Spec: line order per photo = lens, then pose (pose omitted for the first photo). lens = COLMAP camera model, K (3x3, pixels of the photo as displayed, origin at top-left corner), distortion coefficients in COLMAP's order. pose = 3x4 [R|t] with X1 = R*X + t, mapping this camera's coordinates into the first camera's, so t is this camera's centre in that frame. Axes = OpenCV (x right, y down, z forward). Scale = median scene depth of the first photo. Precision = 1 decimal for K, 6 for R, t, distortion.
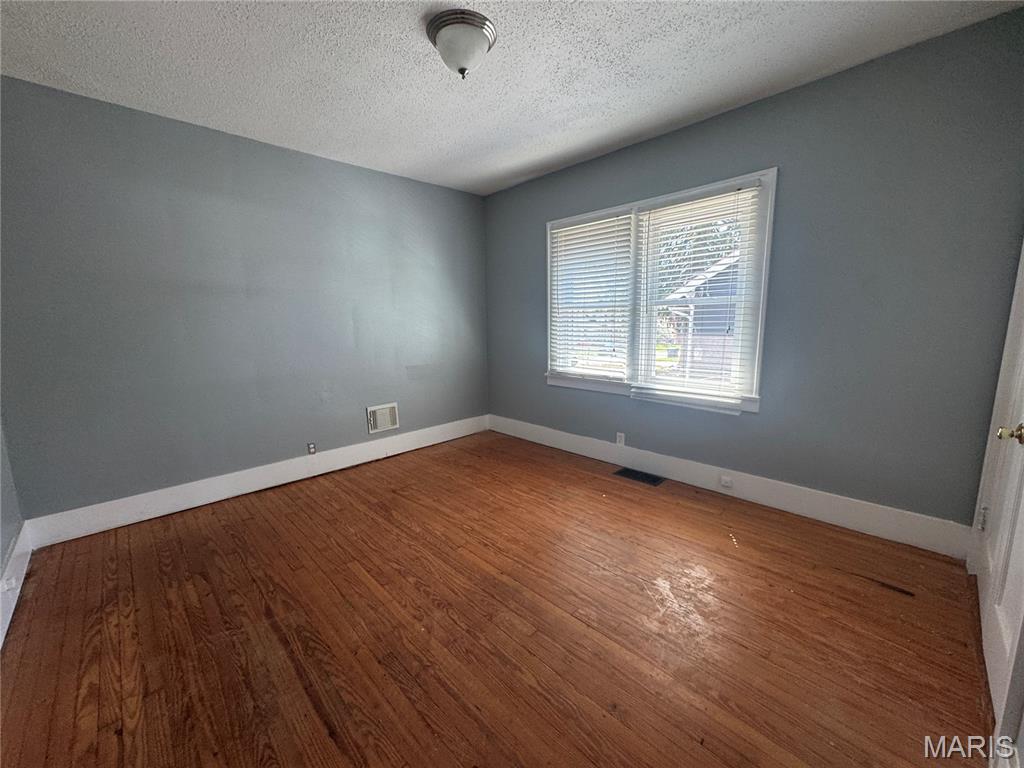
lens RADIAL K [[406.7, 0, 511.3], [0, 406.7, 385.1], [0, 0, 1]] dist [-0.003572, -0.000198]
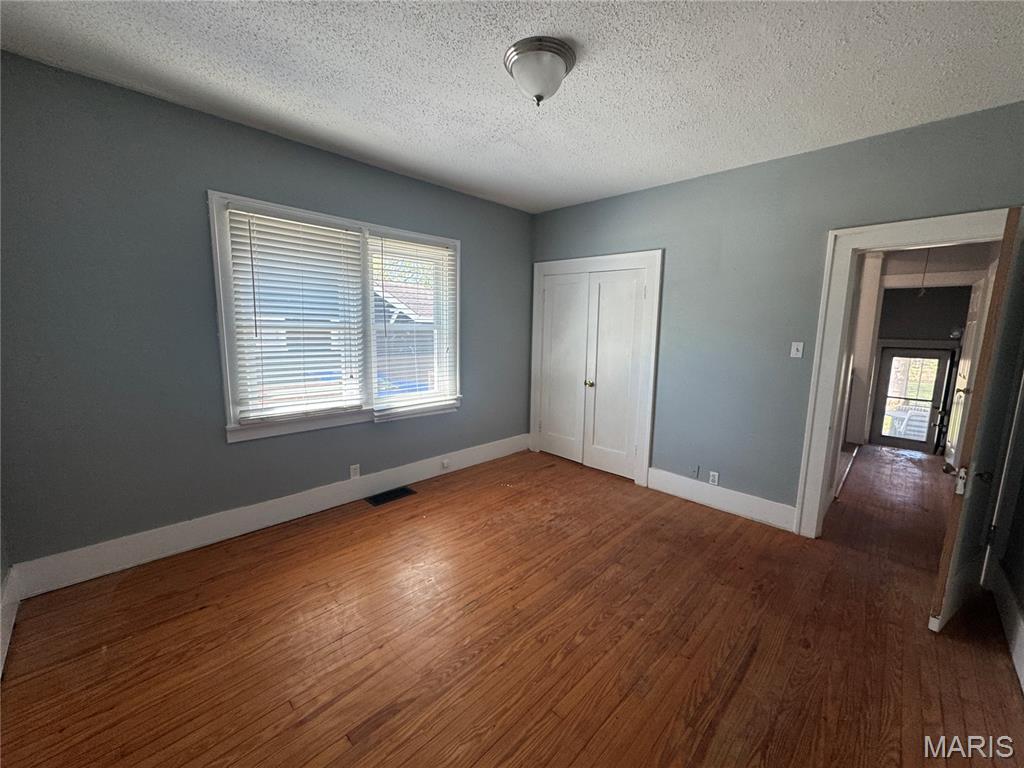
lens RADIAL K [[406.7, 0, 511.3], [0, 406.7, 385.1], [0, 0, 1]] dist [-0.003572, -0.000198]
pose [[-0.022251, -0.127105, 0.991640, -0.744713], [0.144024, 0.981131, 0.128990, -0.151054], [-0.989324, 0.145690, -0.003526, 0.746145]]
